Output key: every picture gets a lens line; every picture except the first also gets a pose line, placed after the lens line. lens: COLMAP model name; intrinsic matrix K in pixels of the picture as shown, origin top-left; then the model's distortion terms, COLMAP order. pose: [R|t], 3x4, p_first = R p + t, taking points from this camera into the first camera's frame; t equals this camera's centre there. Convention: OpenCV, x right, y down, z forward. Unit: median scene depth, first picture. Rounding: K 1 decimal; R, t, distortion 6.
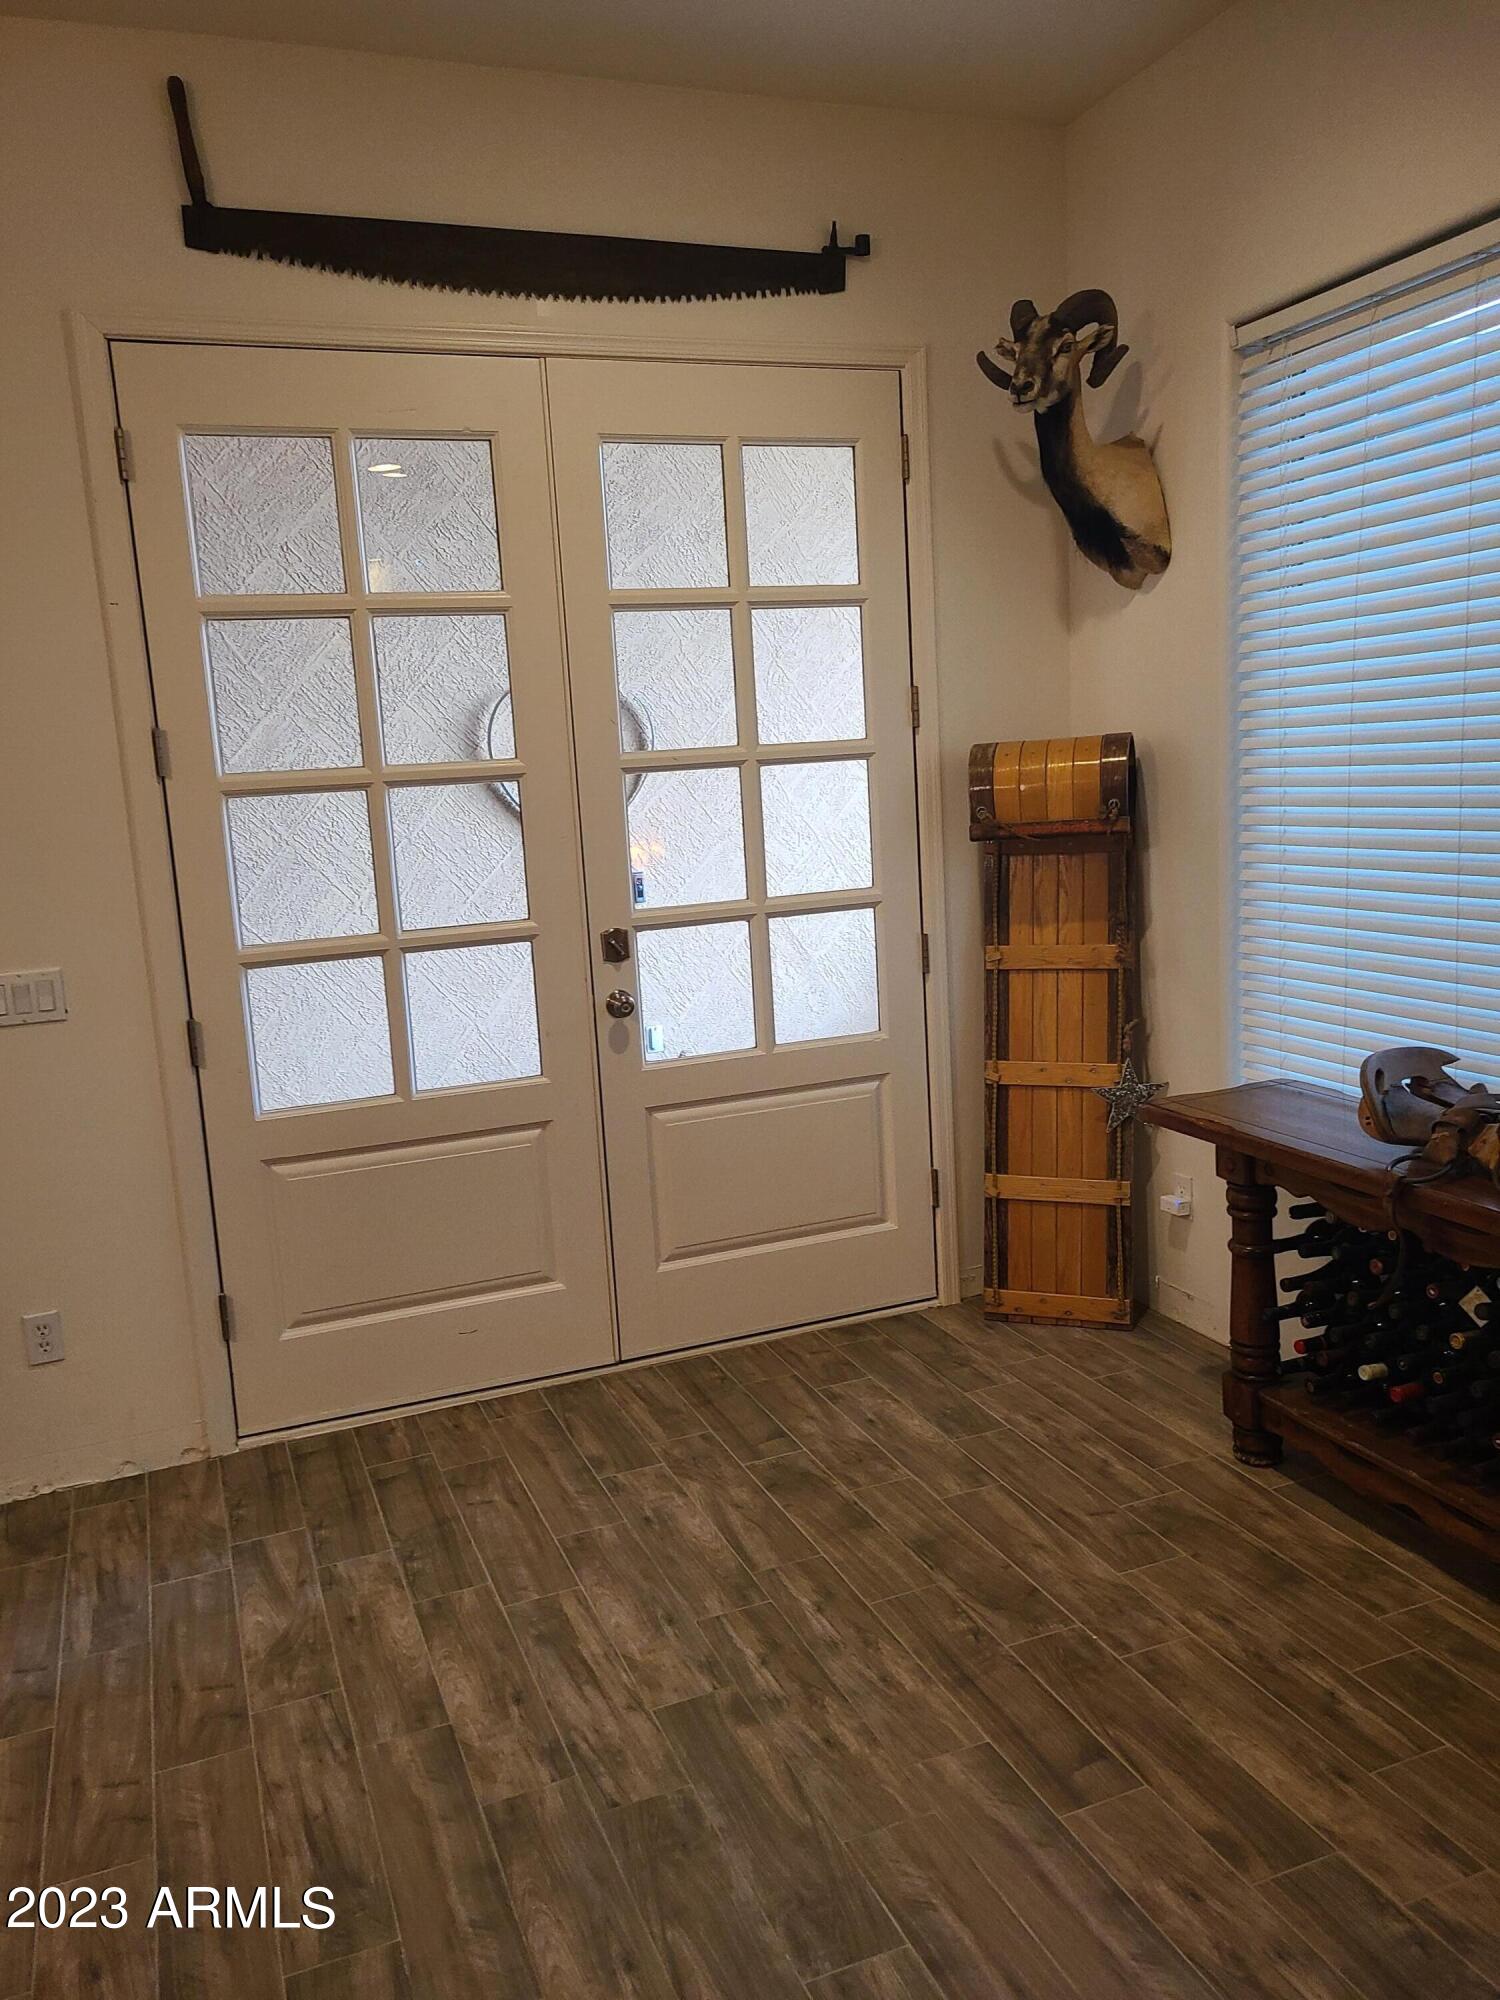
lens RADIAL K [[1486.9, 0, 732.2], [0, 1486.9, 985.7], [0, 0, 1]] dist [0.060658, -0.042047]
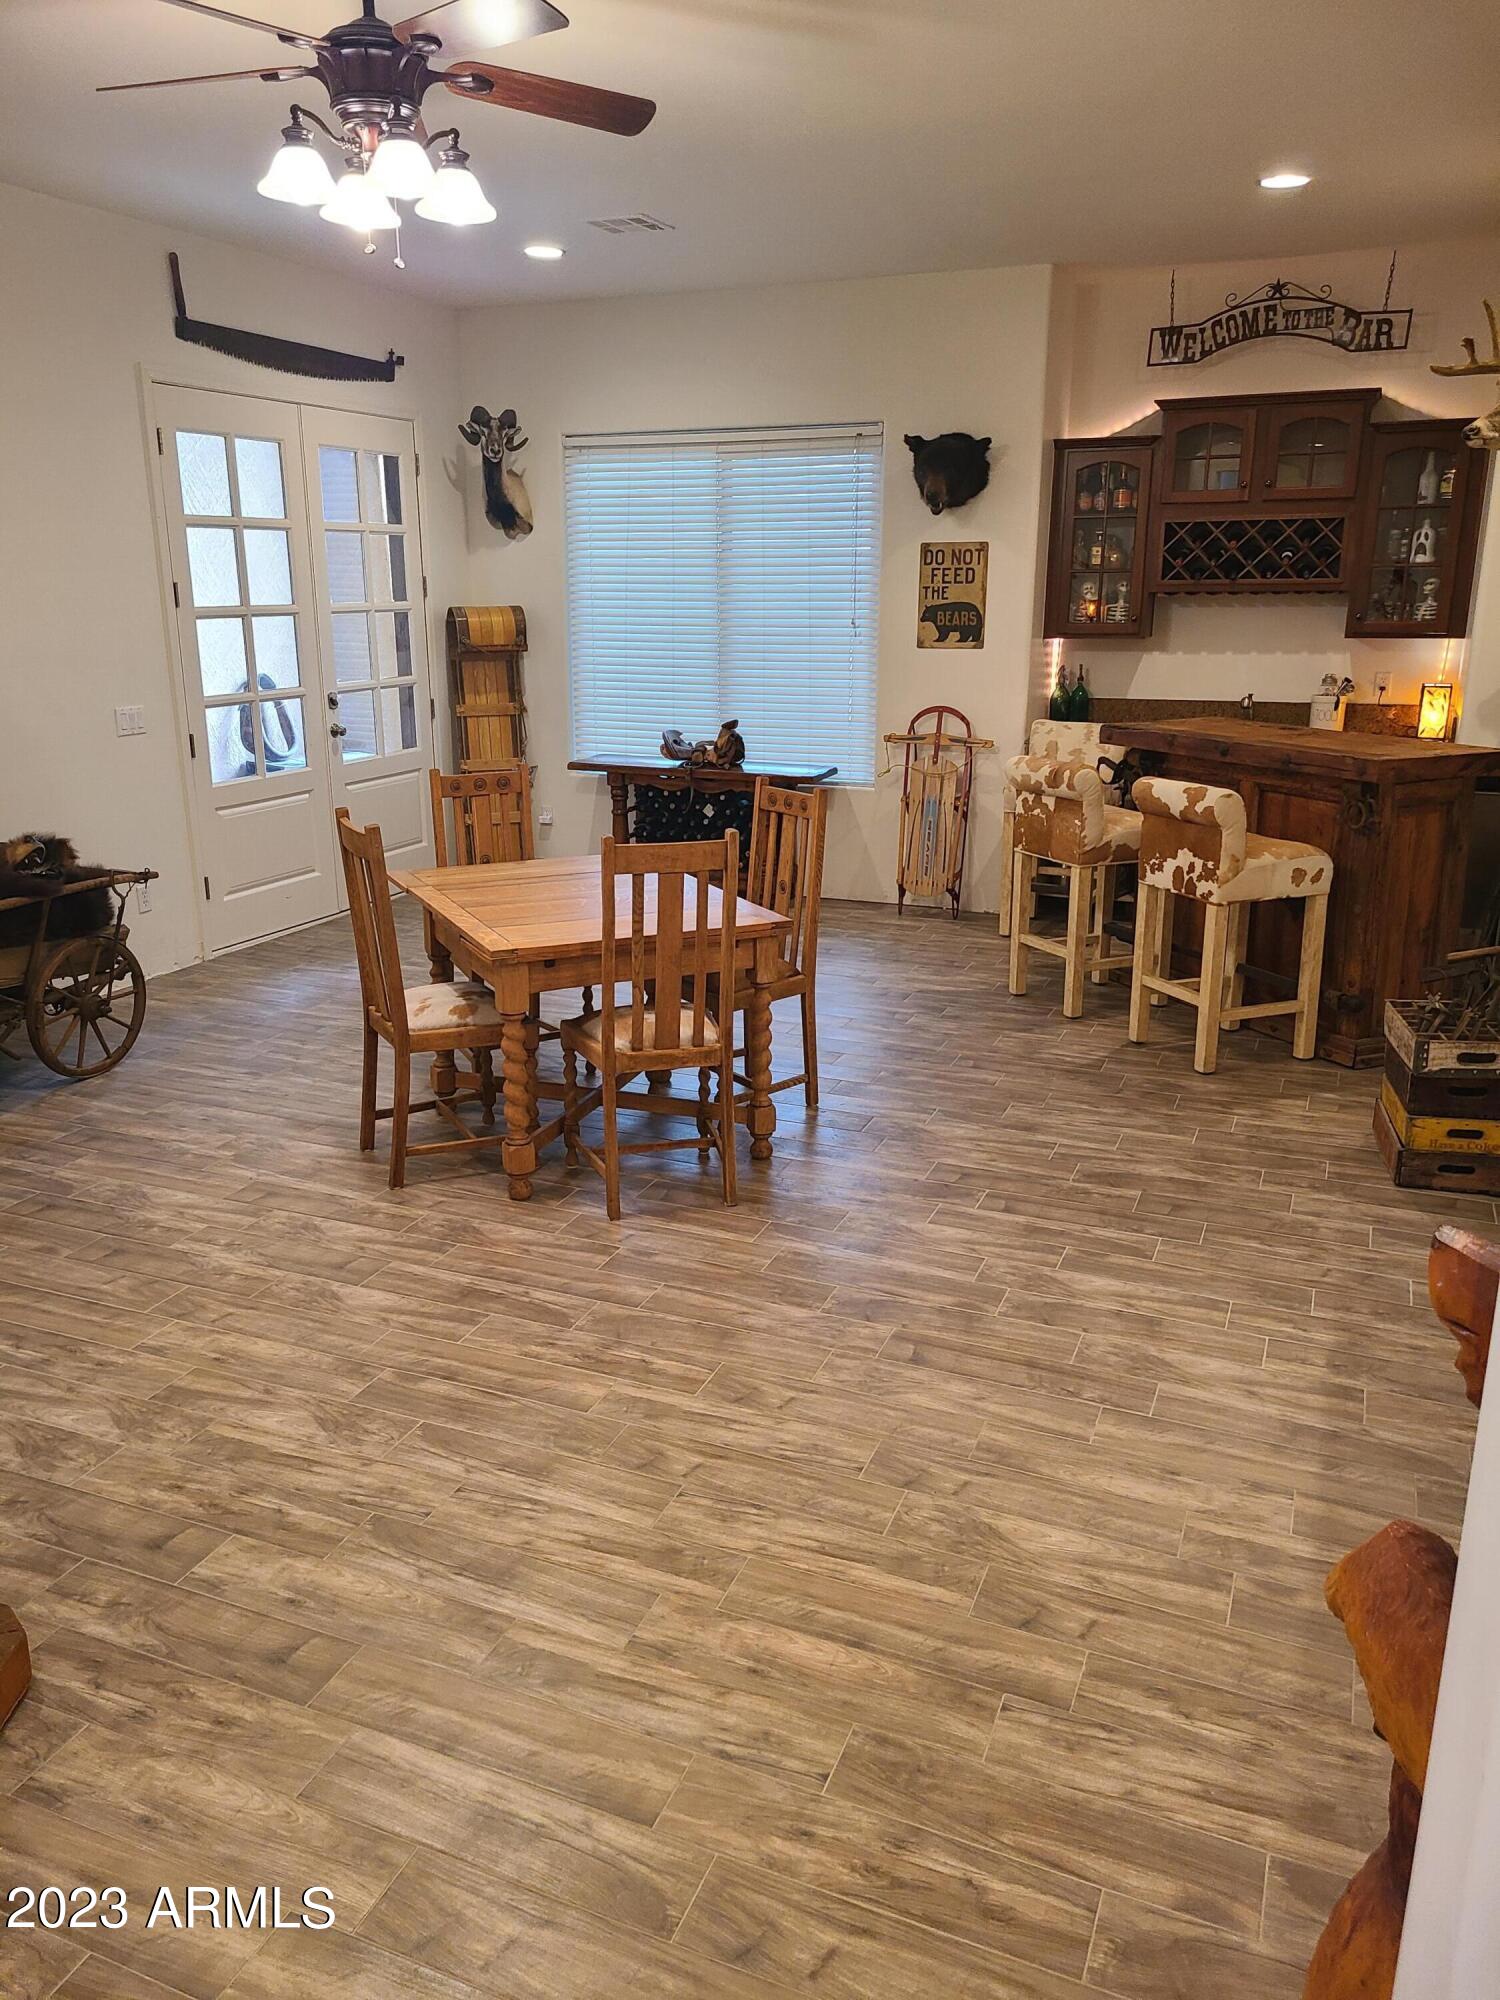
lens RADIAL K [[1486.9, 0, 750.4], [0, 1486.9, 1006.0], [0, 0, 1]] dist [0.060658, -0.042047]
pose [[0.686375, -0.147210, 0.712192, -1.220765], [0.069256, 0.988079, 0.137490, 0.145571], [-0.723942, -0.045046, 0.688388, -0.851134]]
